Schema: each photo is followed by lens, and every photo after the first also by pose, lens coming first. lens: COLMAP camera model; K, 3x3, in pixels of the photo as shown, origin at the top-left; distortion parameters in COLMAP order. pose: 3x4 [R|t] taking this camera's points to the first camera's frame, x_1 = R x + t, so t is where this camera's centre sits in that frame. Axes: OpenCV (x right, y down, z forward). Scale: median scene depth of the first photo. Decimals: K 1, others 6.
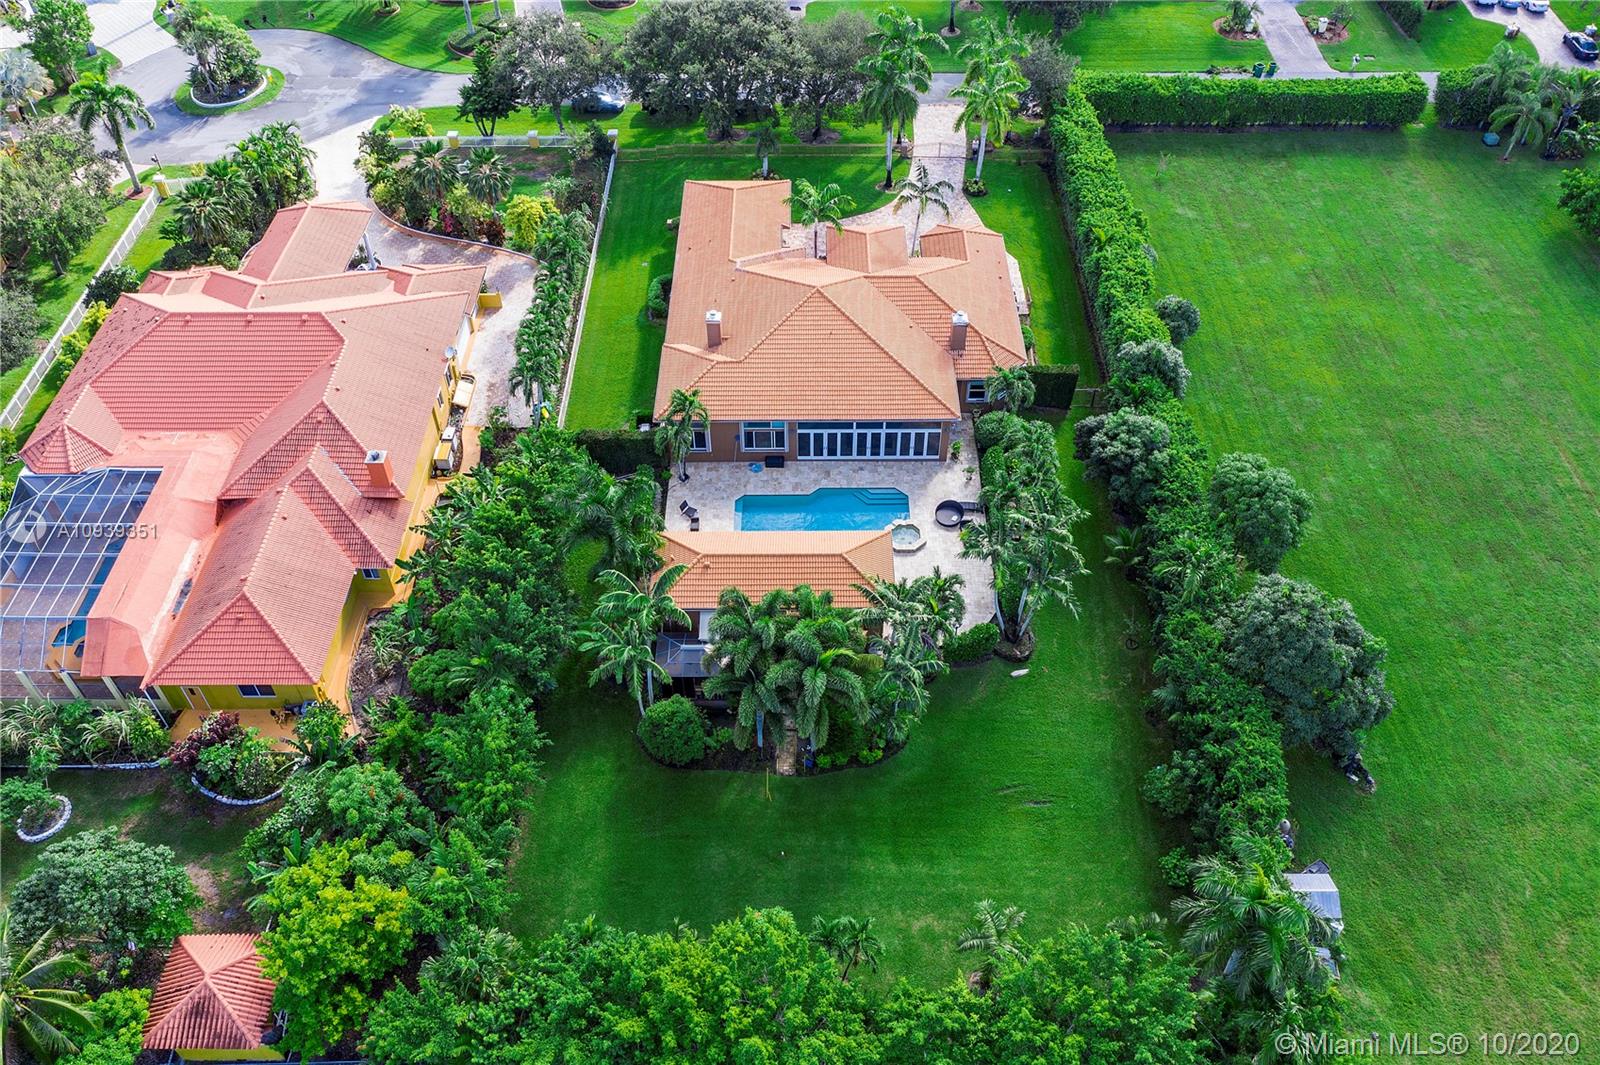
lens RADIAL K [[1277.5, 0, 800.0], [0, 1277.5, 532.5], [0, 0, 1]] dist [-0.002206, -0.002810]
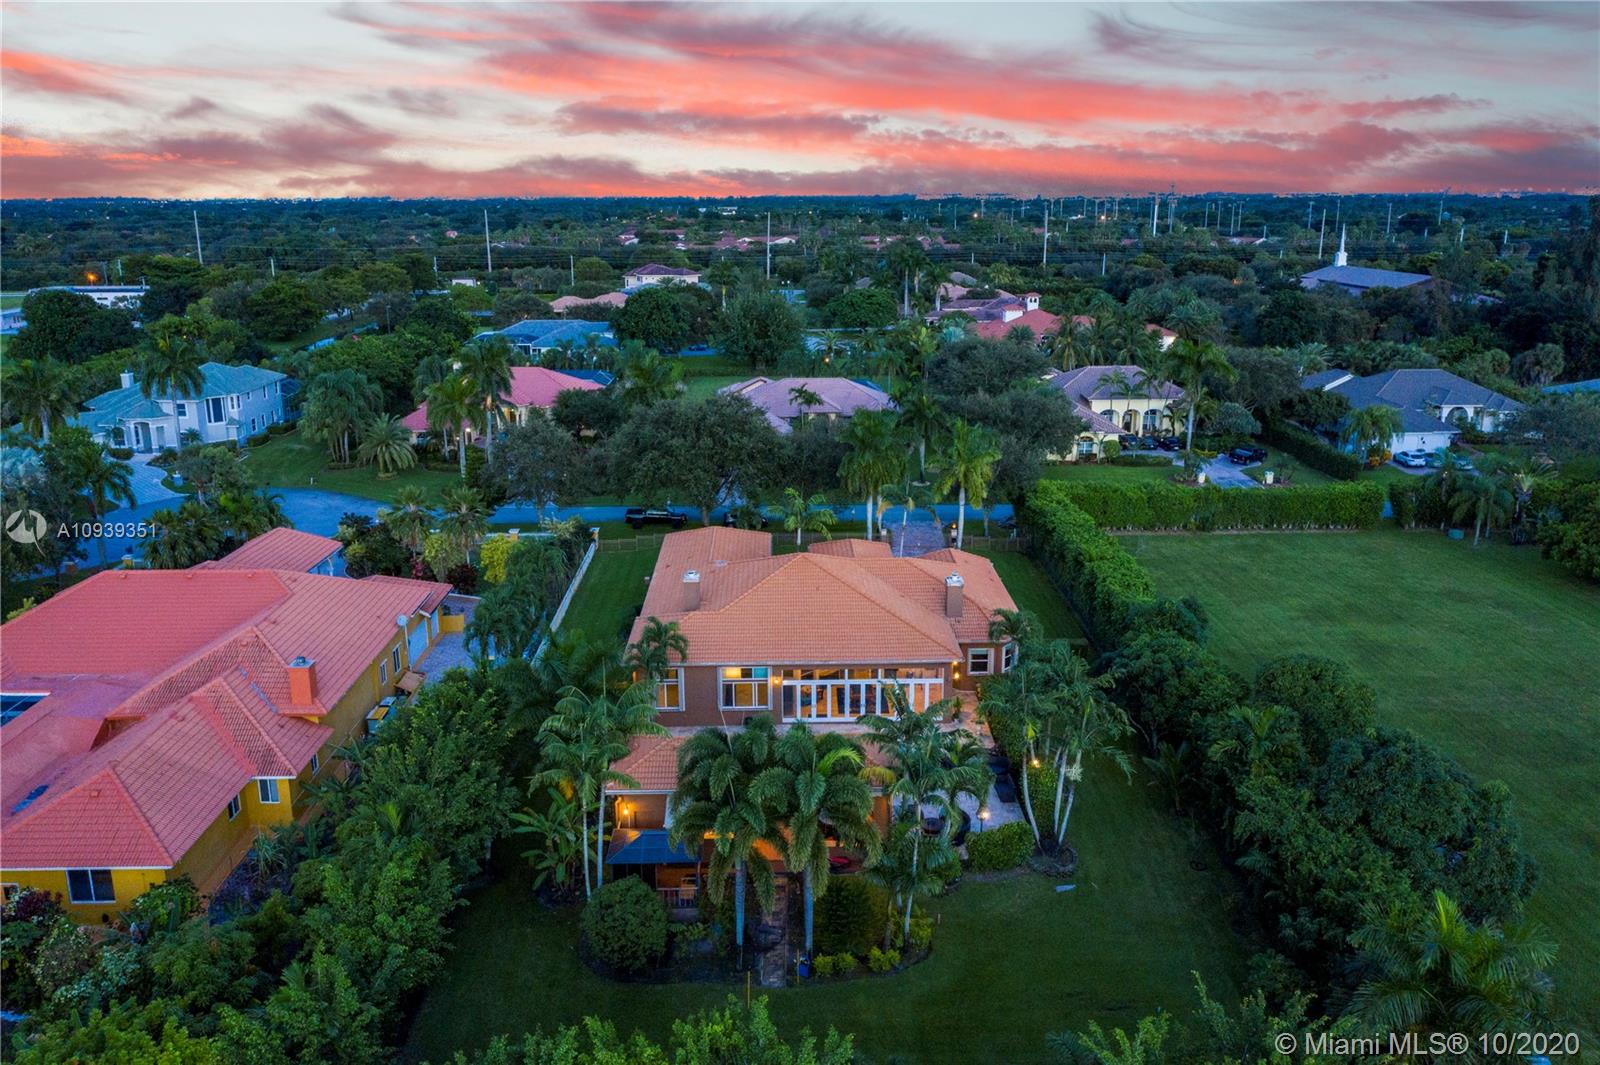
lens RADIAL K [[1277.5, 0, 800.0], [0, 1277.5, 532.5], [0, 0, 1]] dist [-0.002206, -0.002810]
pose [[0.999741, -0.002276, 0.022654, -0.009664], [0.013427, 0.862486, -0.505903, 0.277149], [-0.018388, 0.506076, 0.862293, 0.175578]]
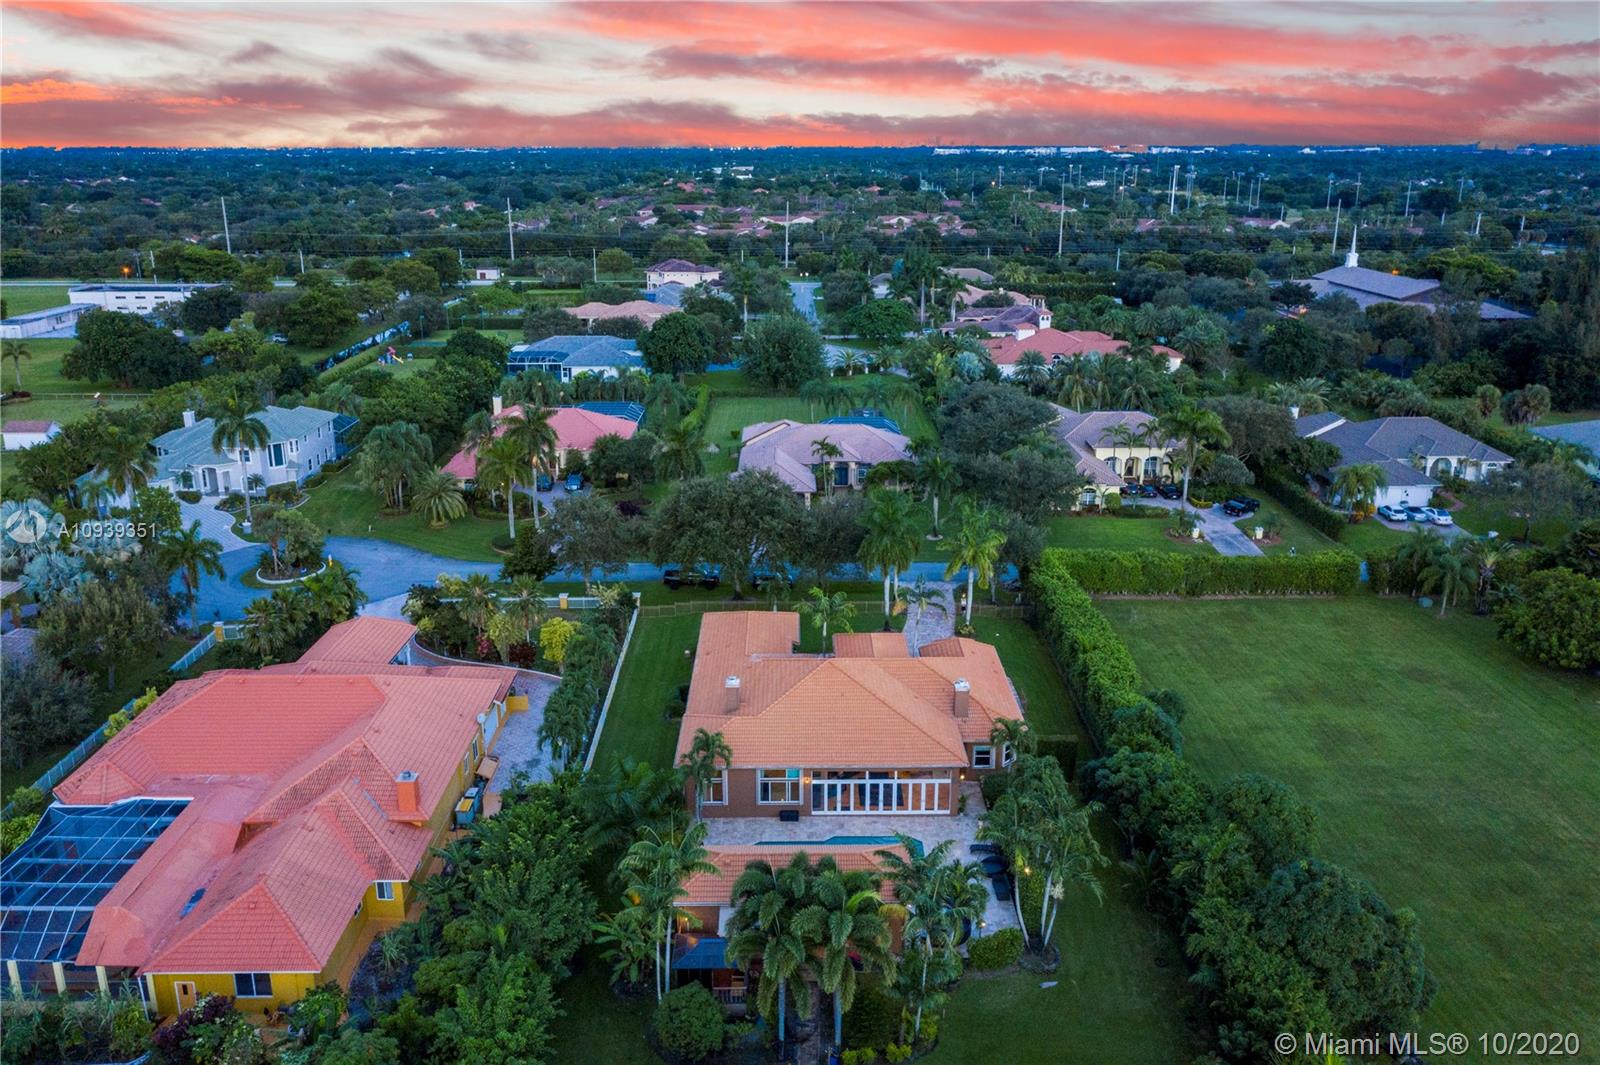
lens RADIAL K [[1281.4, 0, 800.0], [0, 1281.4, 532.5], [0, 0, 1]] dist [0.003959, -0.001782]
pose [[0.999926, 0.003028, 0.011824, -0.024367], [0.002978, 0.878921, -0.476958, 0.234798], [-0.011837, 0.476958, 0.878846, -0.008525]]
